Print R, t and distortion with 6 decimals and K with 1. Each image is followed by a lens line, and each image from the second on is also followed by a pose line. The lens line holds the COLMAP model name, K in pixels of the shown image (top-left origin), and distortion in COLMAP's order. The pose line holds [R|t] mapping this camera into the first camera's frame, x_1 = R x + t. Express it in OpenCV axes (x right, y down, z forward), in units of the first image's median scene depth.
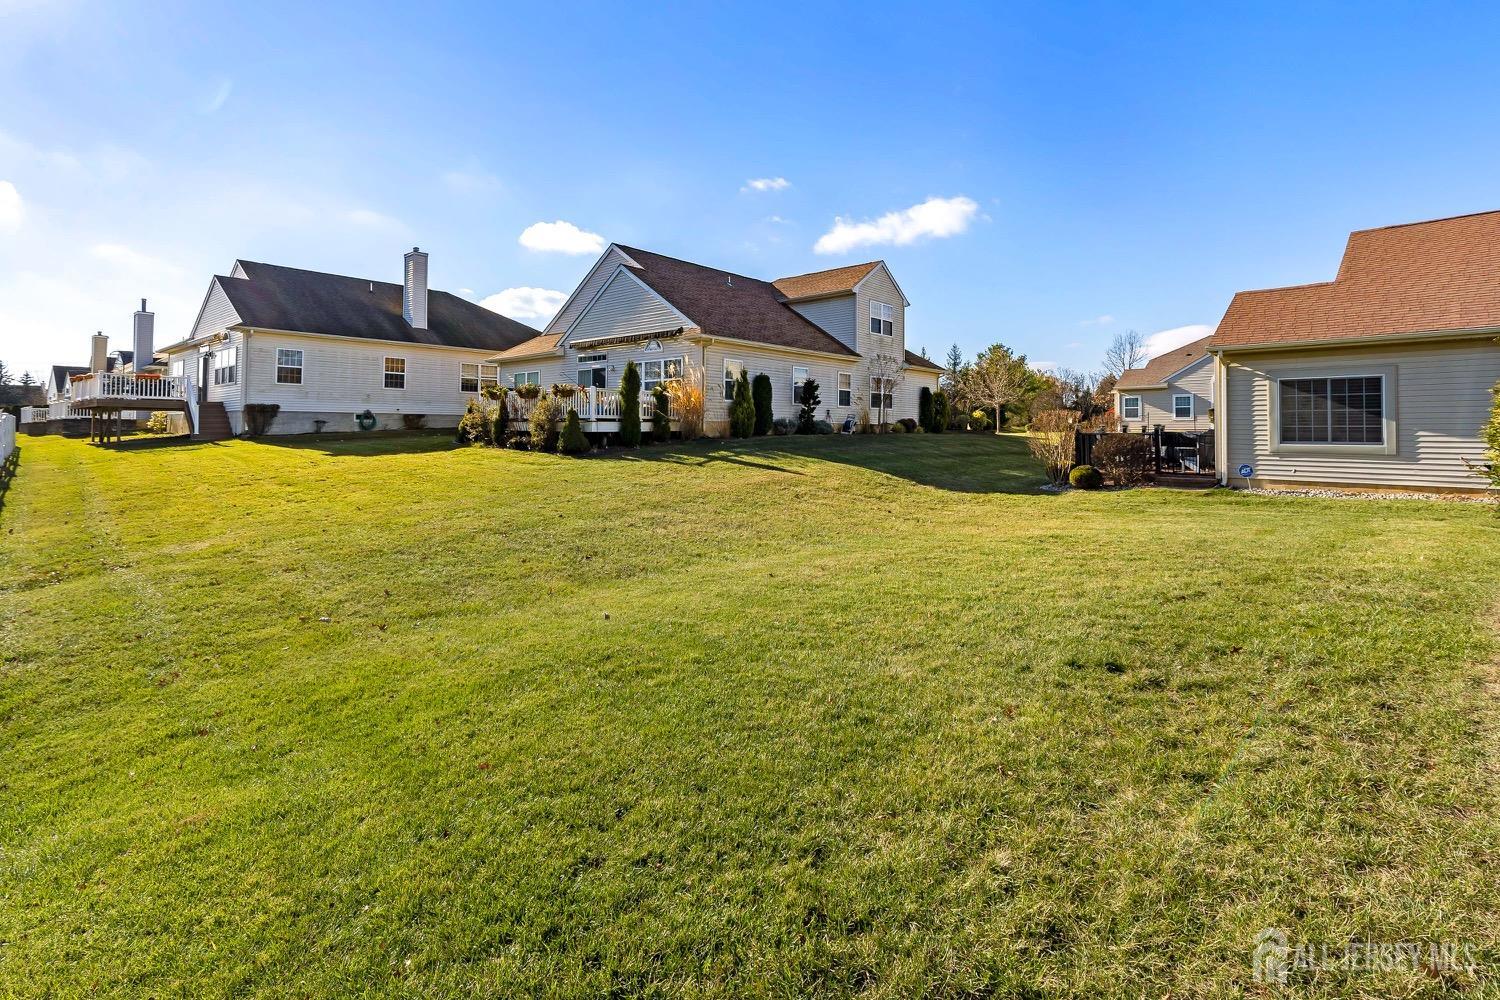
lens RADIAL K [[683.4, 0, 694.1], [0, 683.4, 435.8], [0, 0, 1]] dist [0.005920, -0.002019]
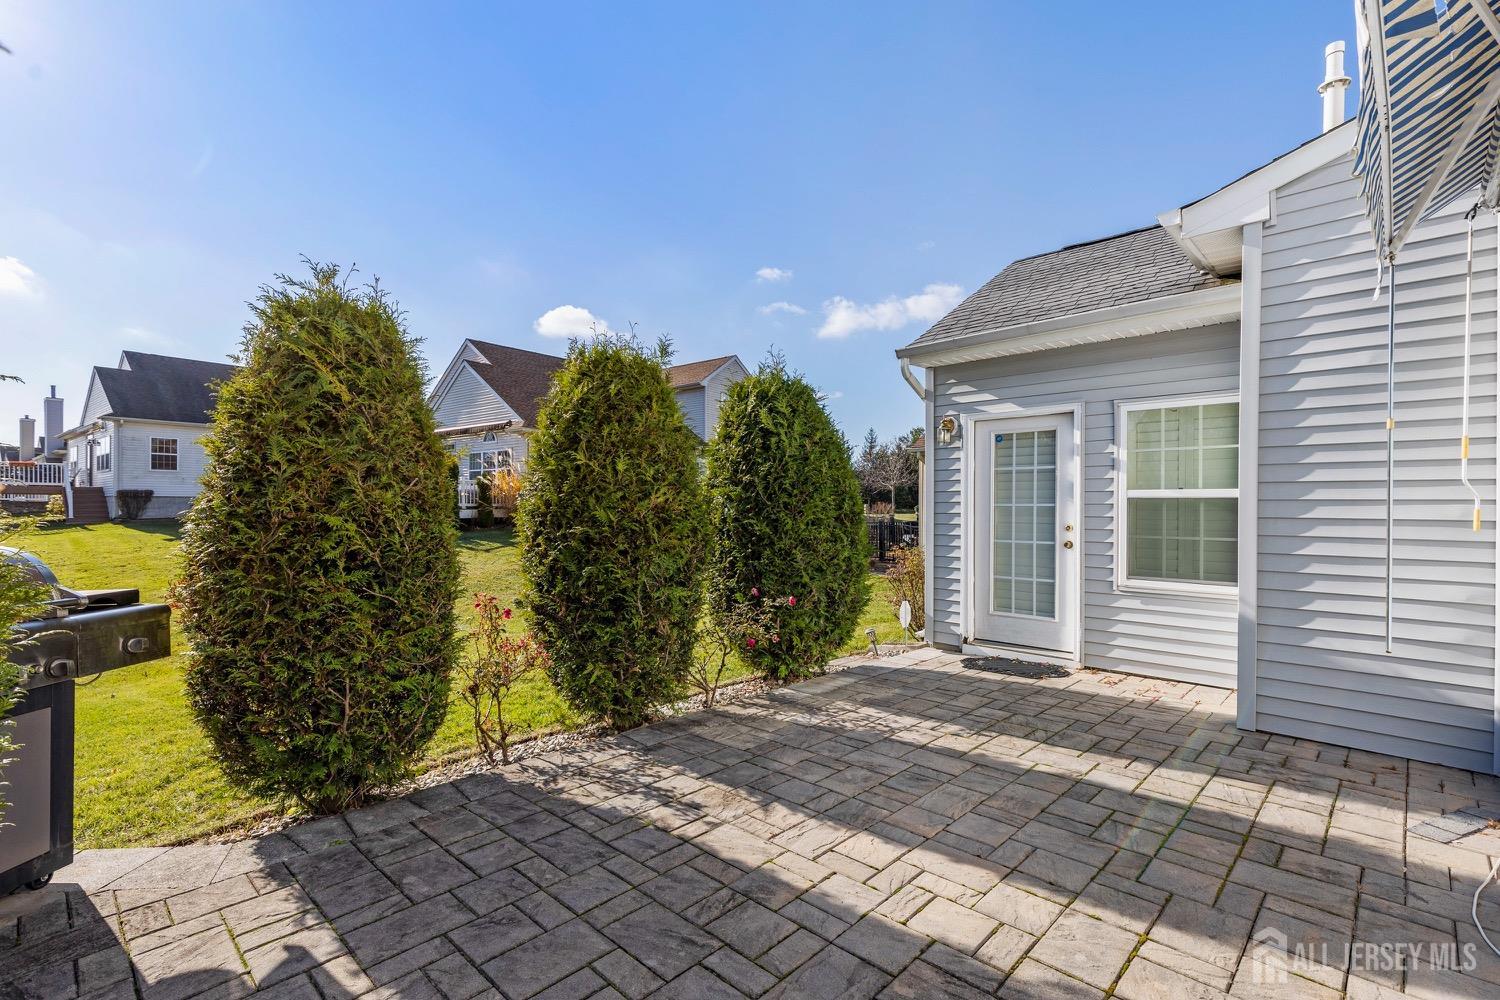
lens RADIAL K [[683.4, 0, 754.0], [0, 683.4, 502.9], [0, 0, 1]] dist [0.005920, -0.002019]
pose [[0.999882, 0.000956, 0.015333, 0.302329], [-0.000848, 0.999975, -0.007068, -0.019192], [-0.015339, 0.007054, 0.999857, -0.068462]]
